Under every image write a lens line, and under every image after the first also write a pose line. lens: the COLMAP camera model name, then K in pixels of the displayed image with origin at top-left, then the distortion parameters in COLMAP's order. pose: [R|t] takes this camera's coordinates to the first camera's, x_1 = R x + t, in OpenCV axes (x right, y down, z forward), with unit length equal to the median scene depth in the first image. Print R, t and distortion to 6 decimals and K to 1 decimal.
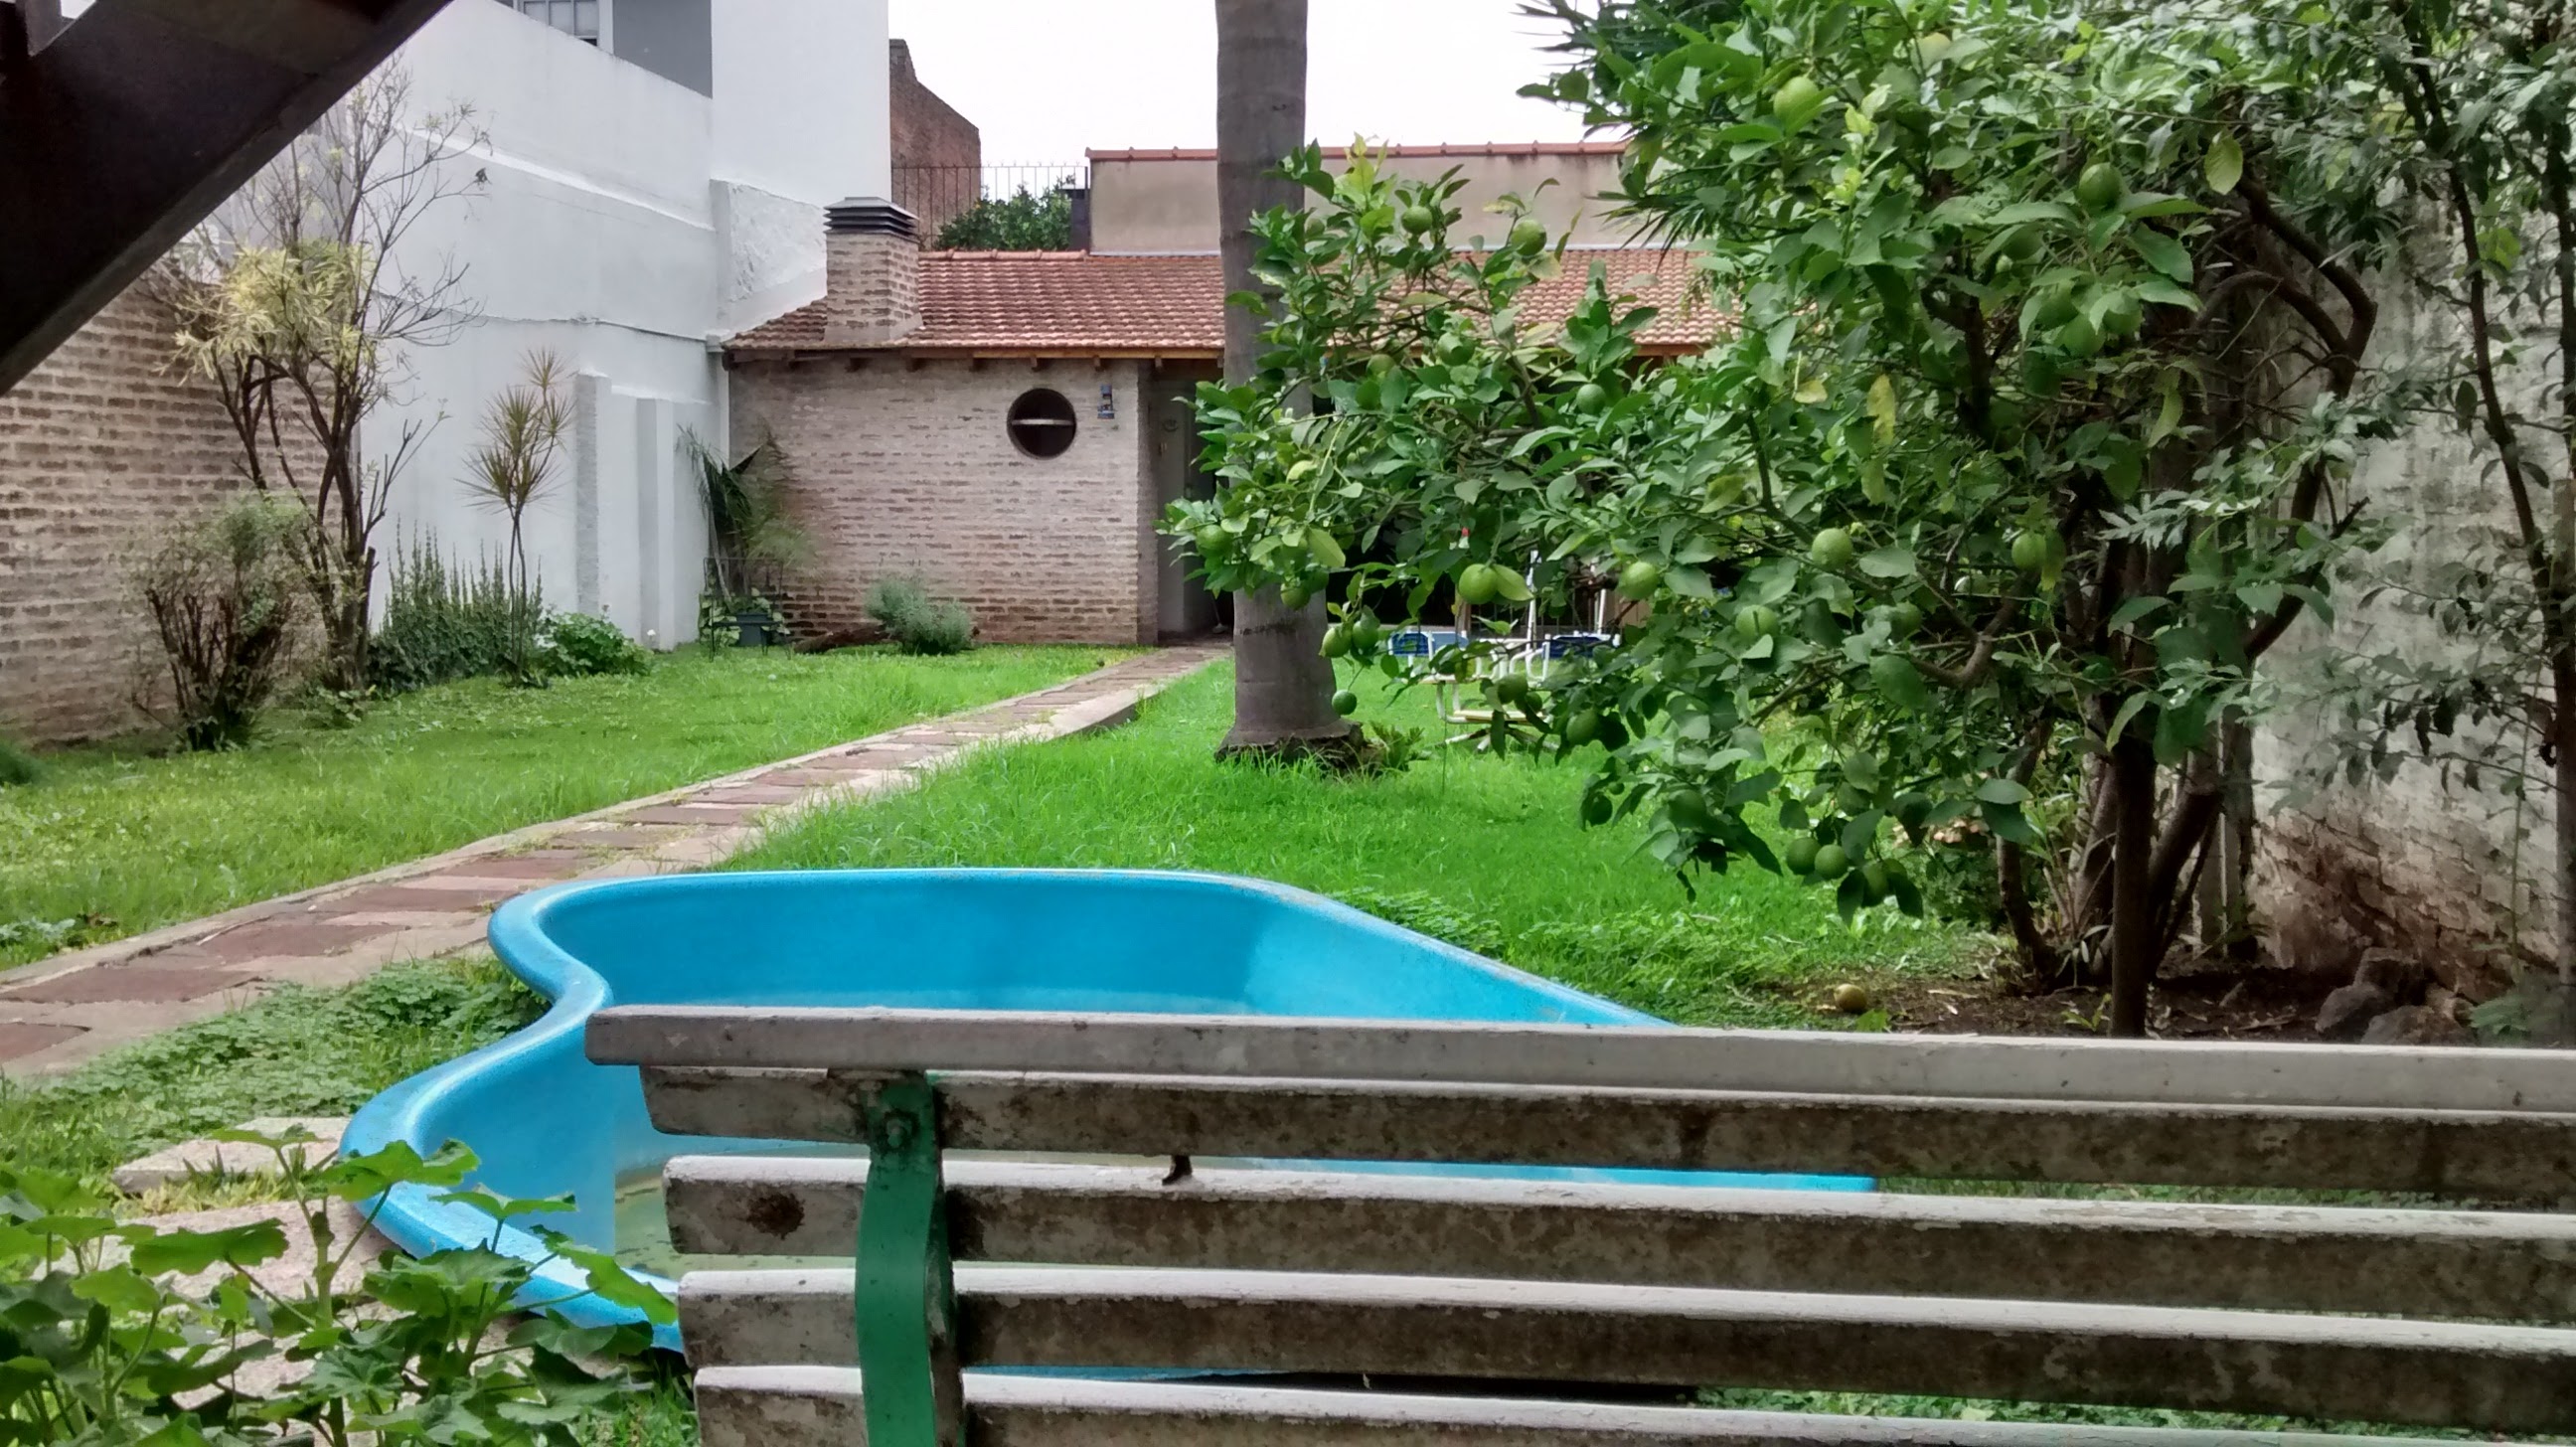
lens RADIAL K [[2402.7, 0, 1288.0], [0, 2402.7, 723.5], [0, 0, 1]] dist [0.089886, -0.313726]
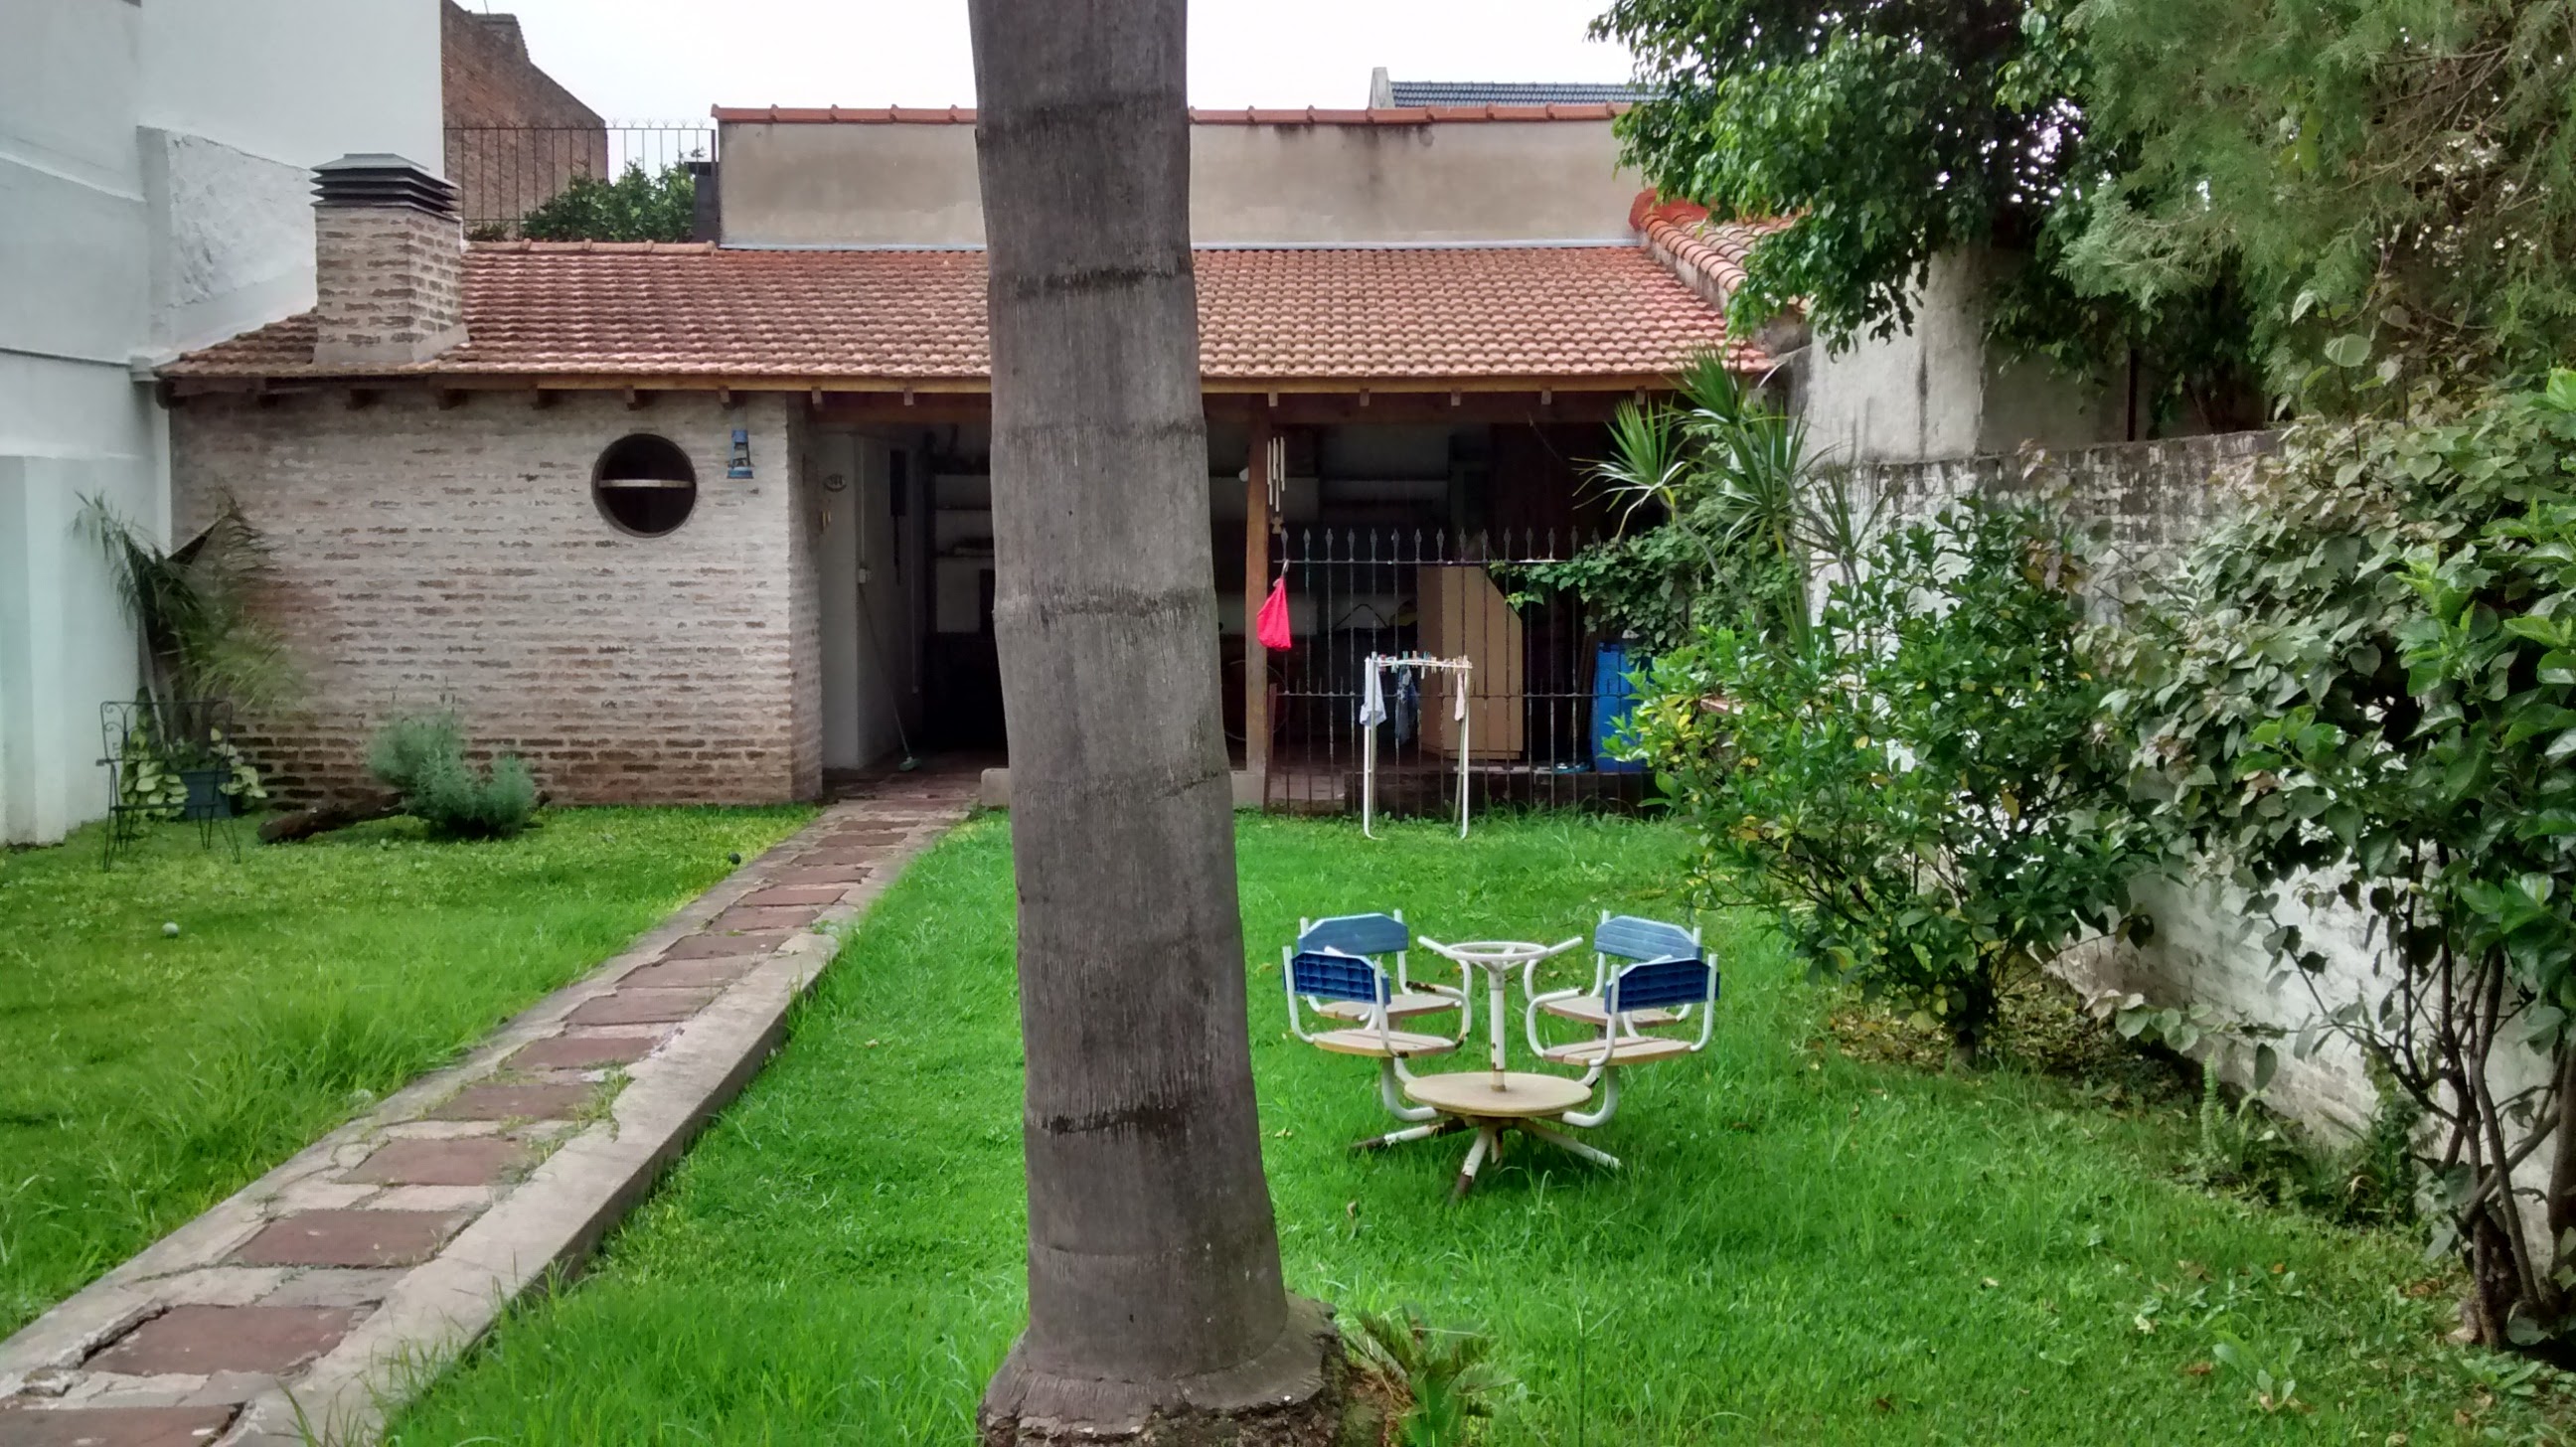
lens RADIAL K [[2402.7, 0, 1288.0], [0, 2402.7, 723.5], [0, 0, 1]] dist [0.089886, -0.313726]
pose [[0.990418, -0.016449, 0.137116, -0.016158], [0.017388, 0.999833, -0.005648, -0.049420], [-0.137000, 0.007978, 0.990539, 0.293196]]
